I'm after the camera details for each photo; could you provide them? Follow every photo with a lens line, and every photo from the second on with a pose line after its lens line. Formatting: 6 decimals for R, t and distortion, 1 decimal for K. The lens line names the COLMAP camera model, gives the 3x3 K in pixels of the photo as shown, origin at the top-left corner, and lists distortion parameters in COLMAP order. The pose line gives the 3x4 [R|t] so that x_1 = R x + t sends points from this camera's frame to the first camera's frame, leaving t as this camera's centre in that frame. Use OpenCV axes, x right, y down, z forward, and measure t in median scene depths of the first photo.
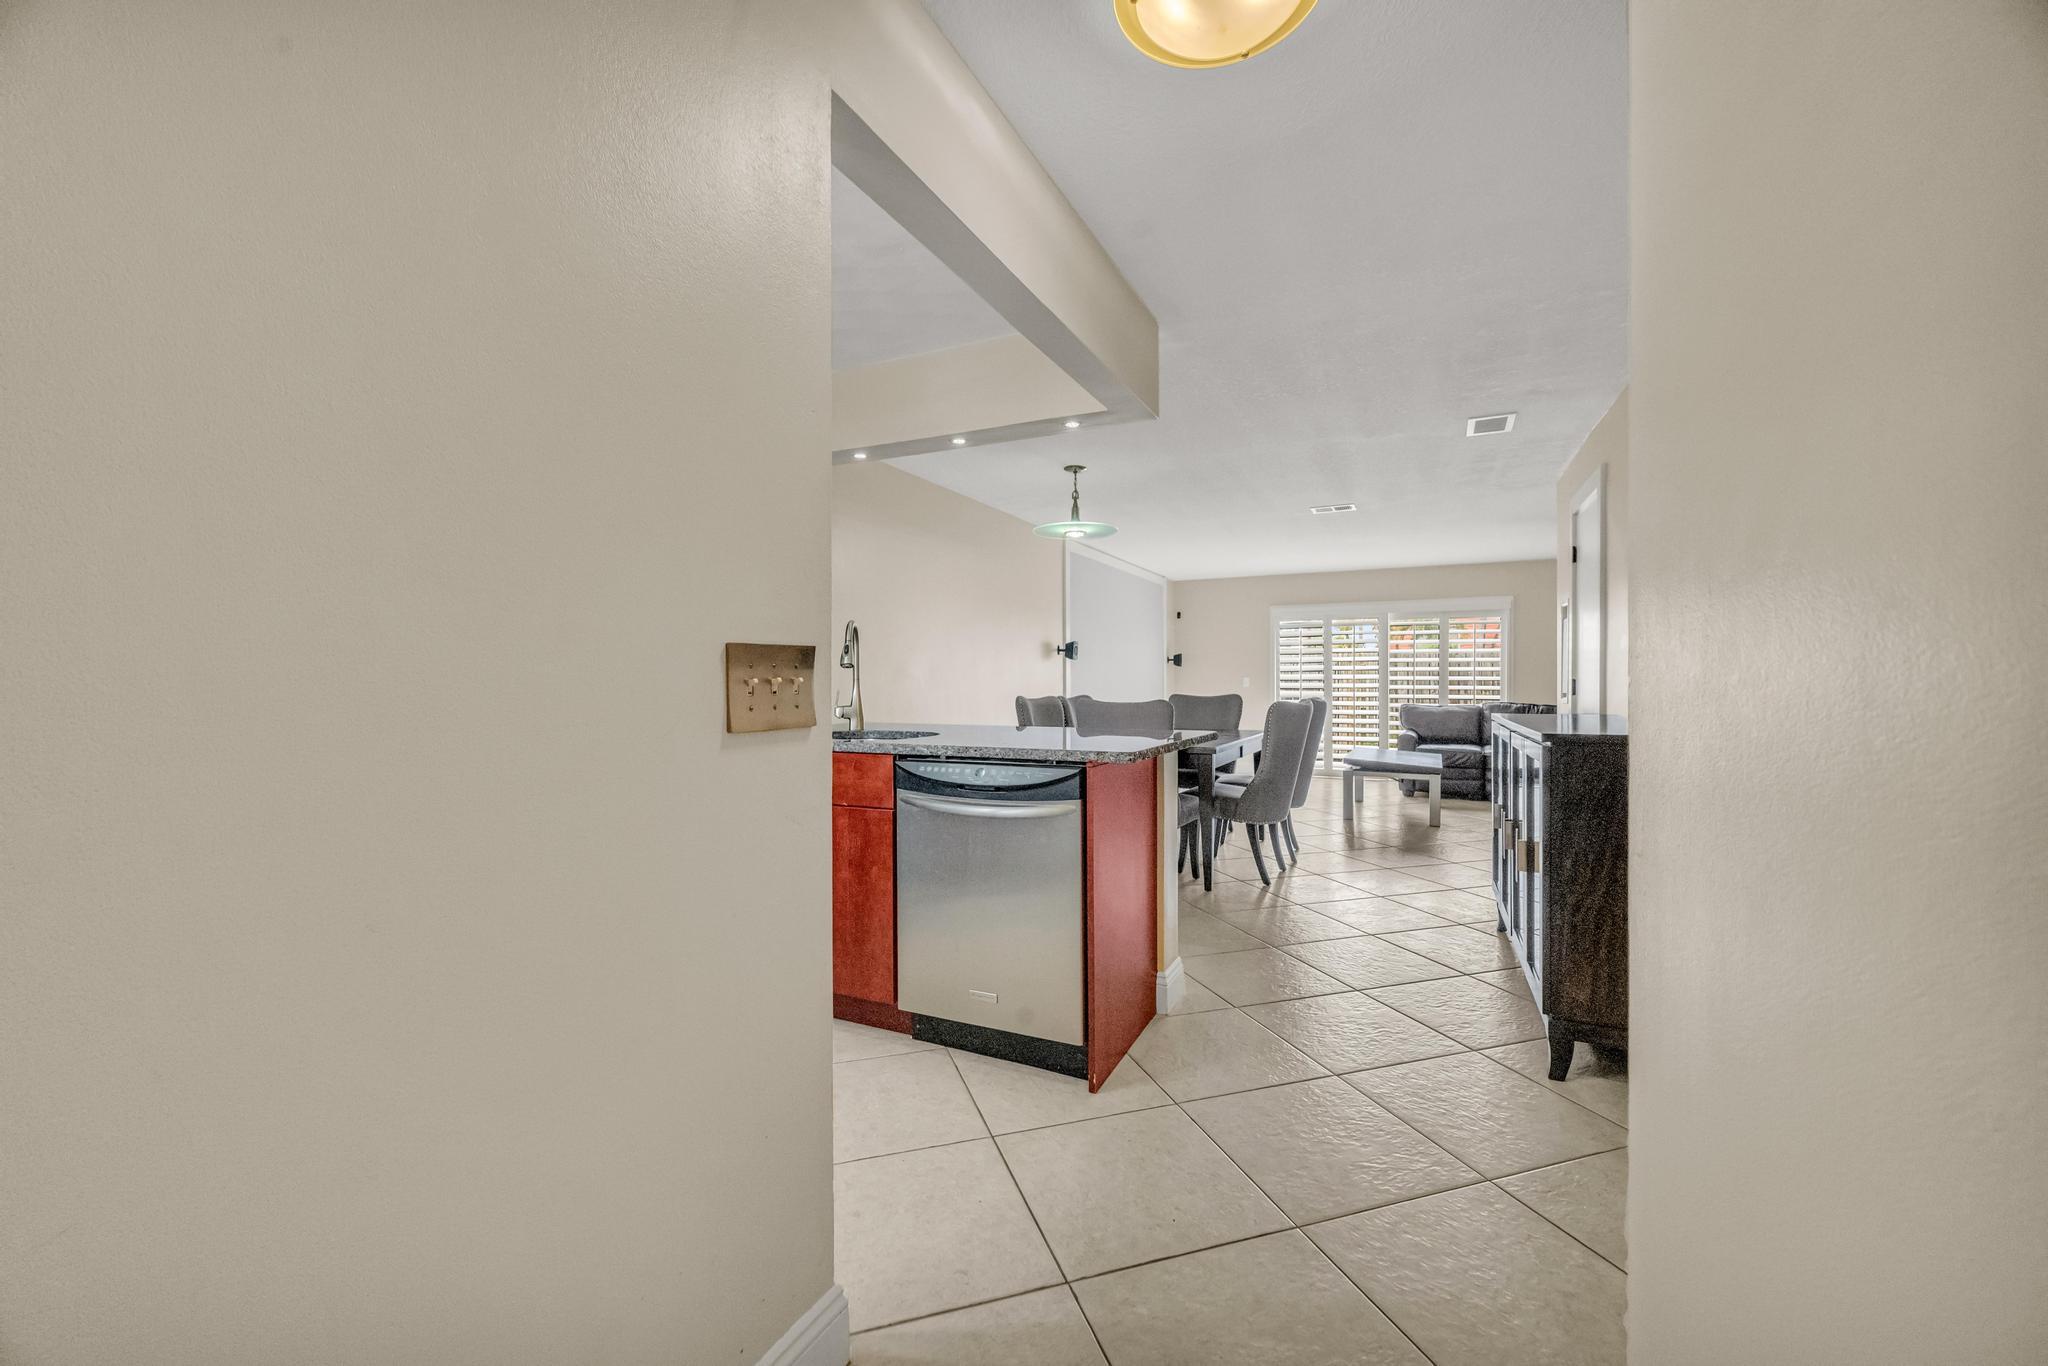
lens RADIAL K [[827.8, 0, 1019.0], [0, 827.8, 683.3], [0, 0, 1]] dist [0.014073, -0.000058]
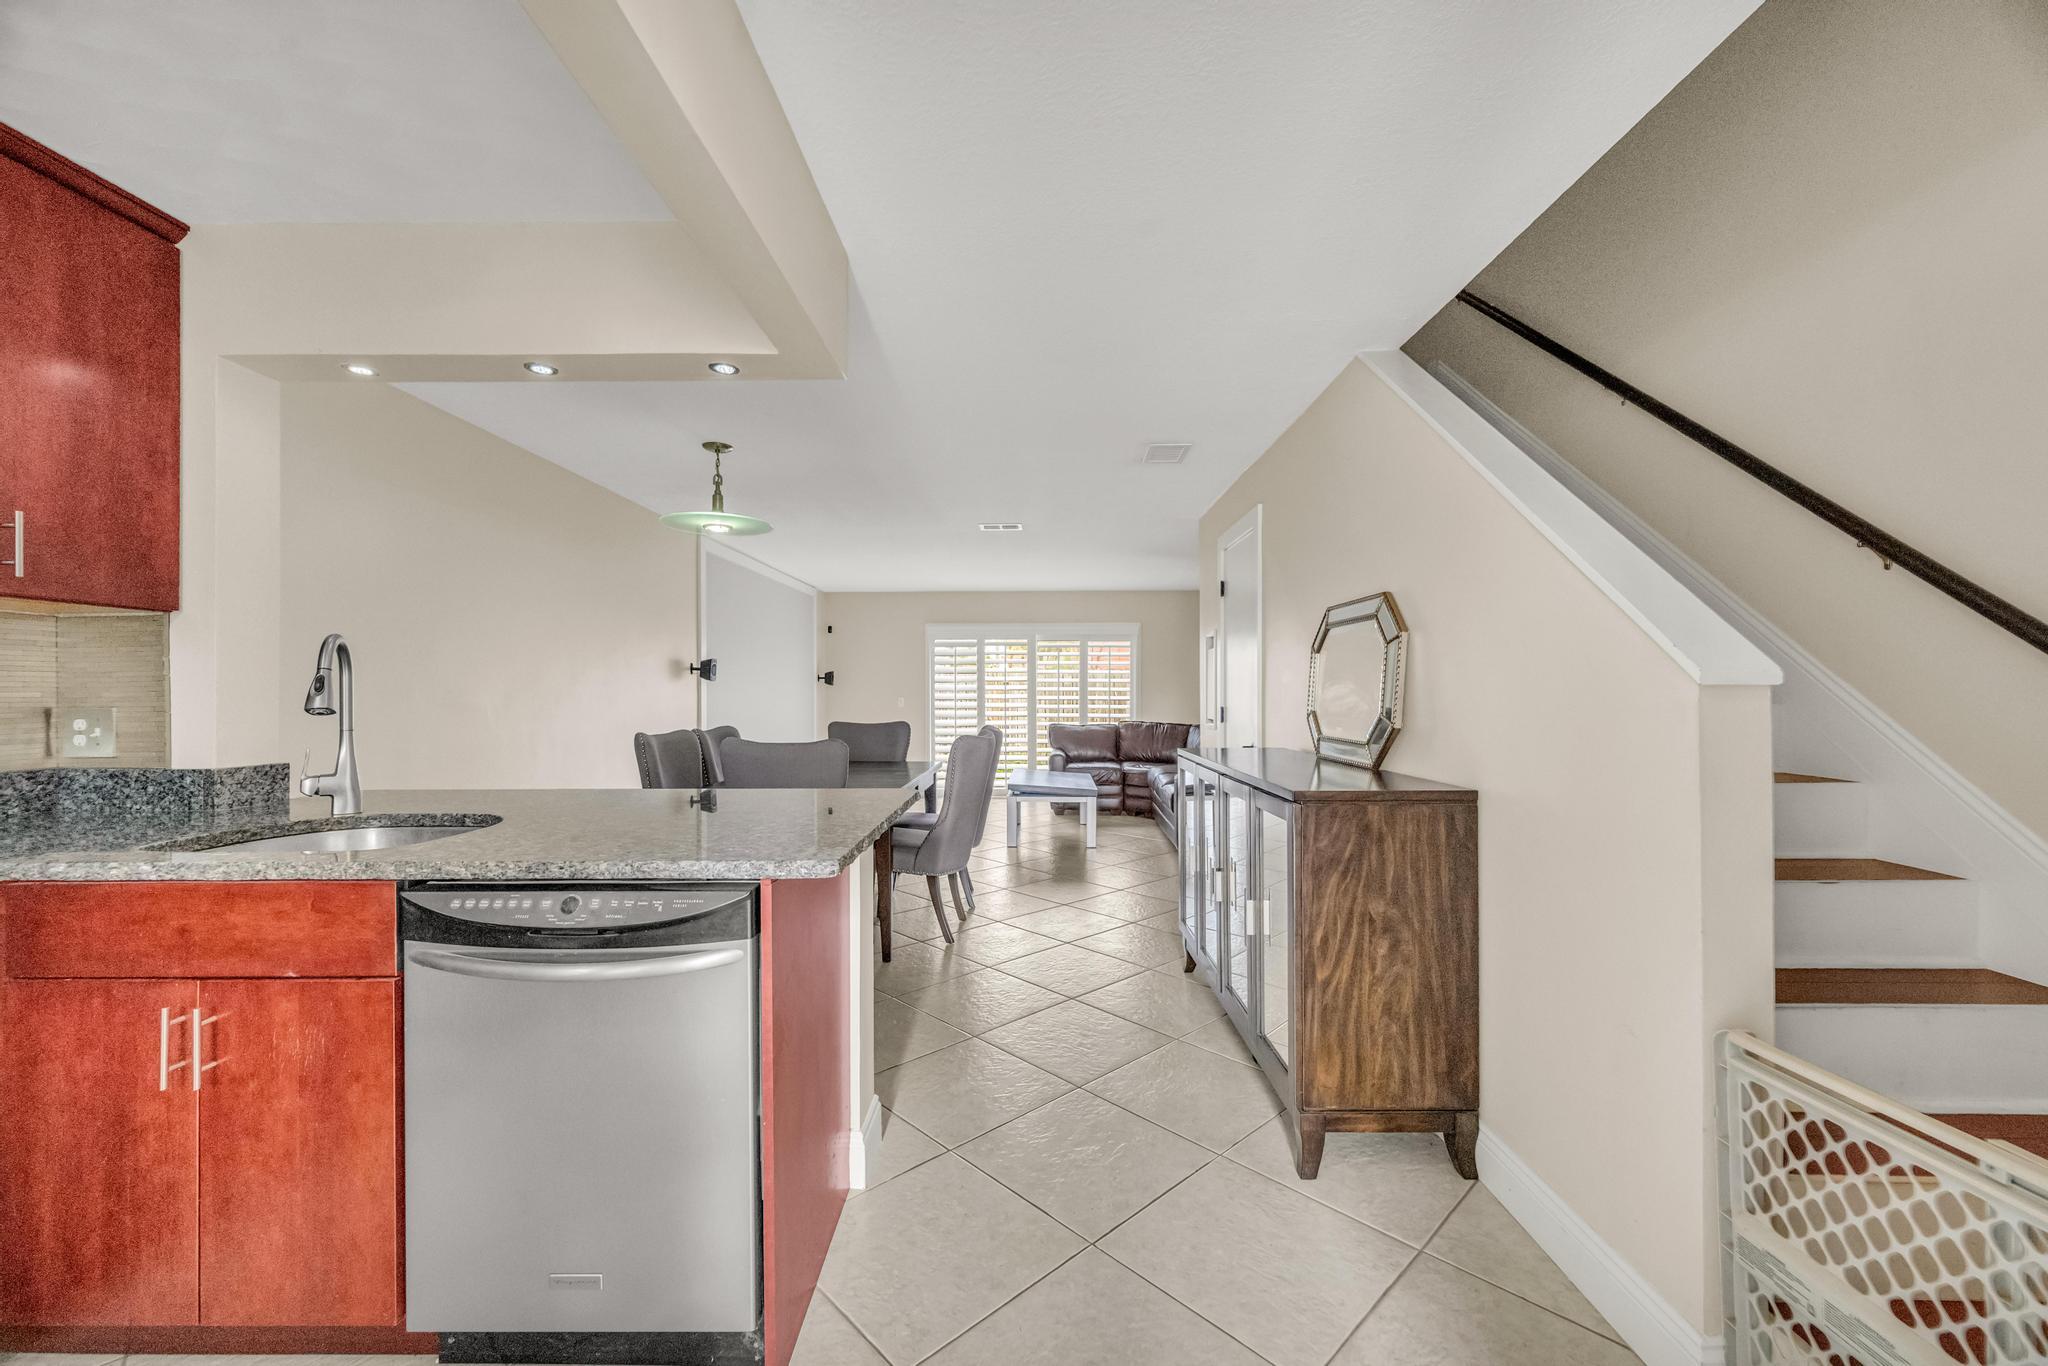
lens RADIAL K [[816.2, 0, 1029.8], [0, 816.2, 688.2], [0, 0, 1]] dist [-0.001766, -0.000168]
pose [[0.900751, 0.001468, 0.434334, -0.002366], [0.001059, 0.999984, -0.005576, -0.021352], [-0.434335, 0.005482, 0.900735, 0.160711]]
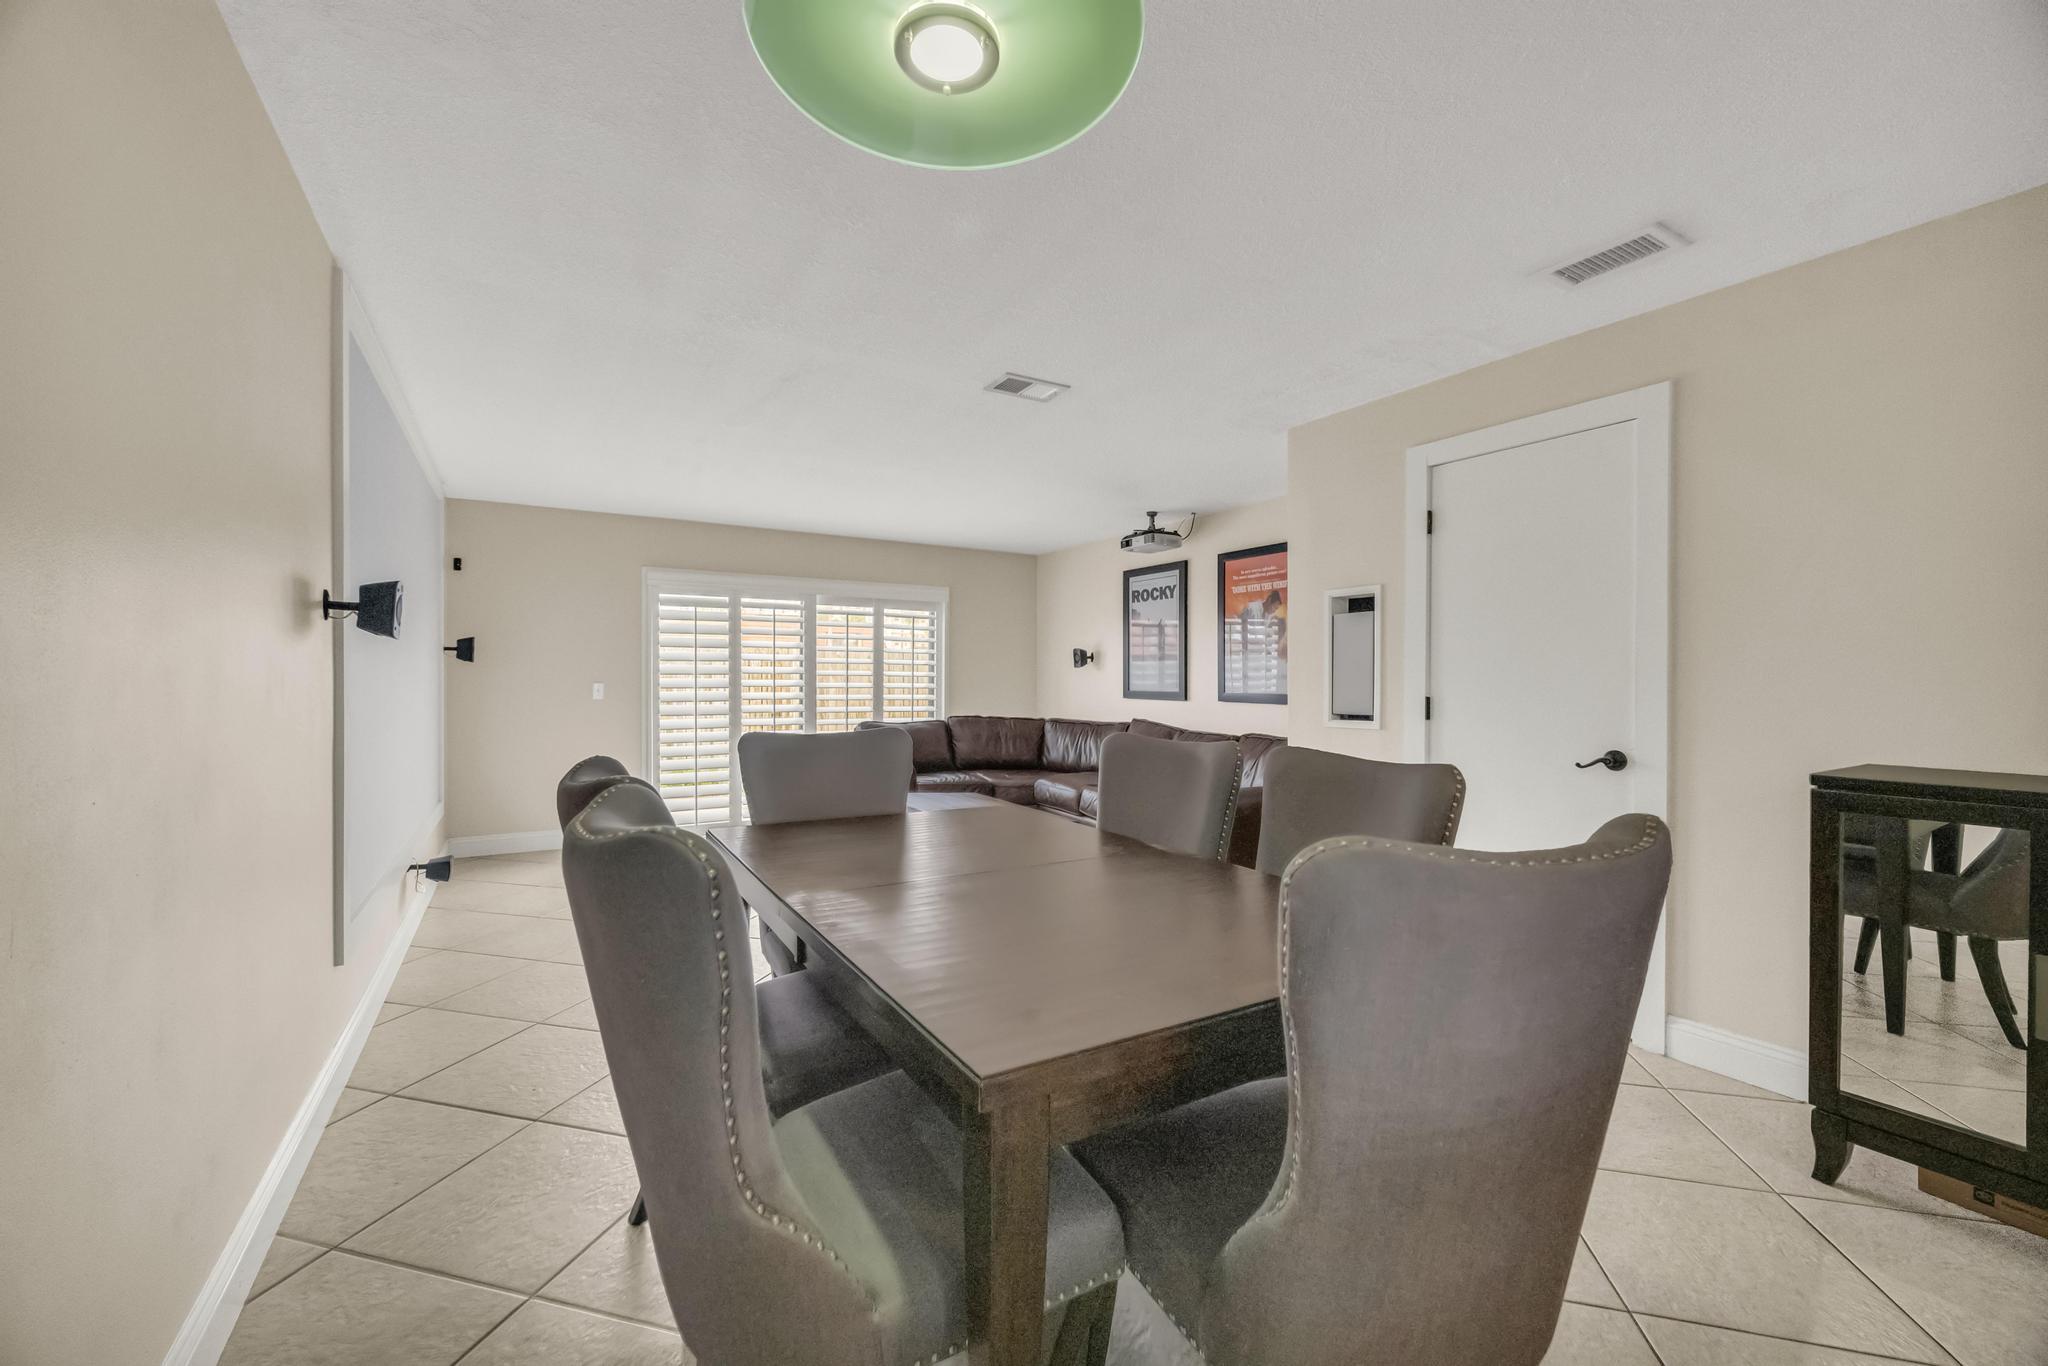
lens RADIAL K [[827.8, 0, 1019.0], [0, 827.8, 683.3], [0, 0, 1]] dist [0.014073, -0.000058]
pose [[0.546376, 0.001342, 0.837539, -0.106494], [-0.002489, 0.999997, 0.000022, -0.013564], [-0.837536, -0.002096, 0.546378, 0.789626]]
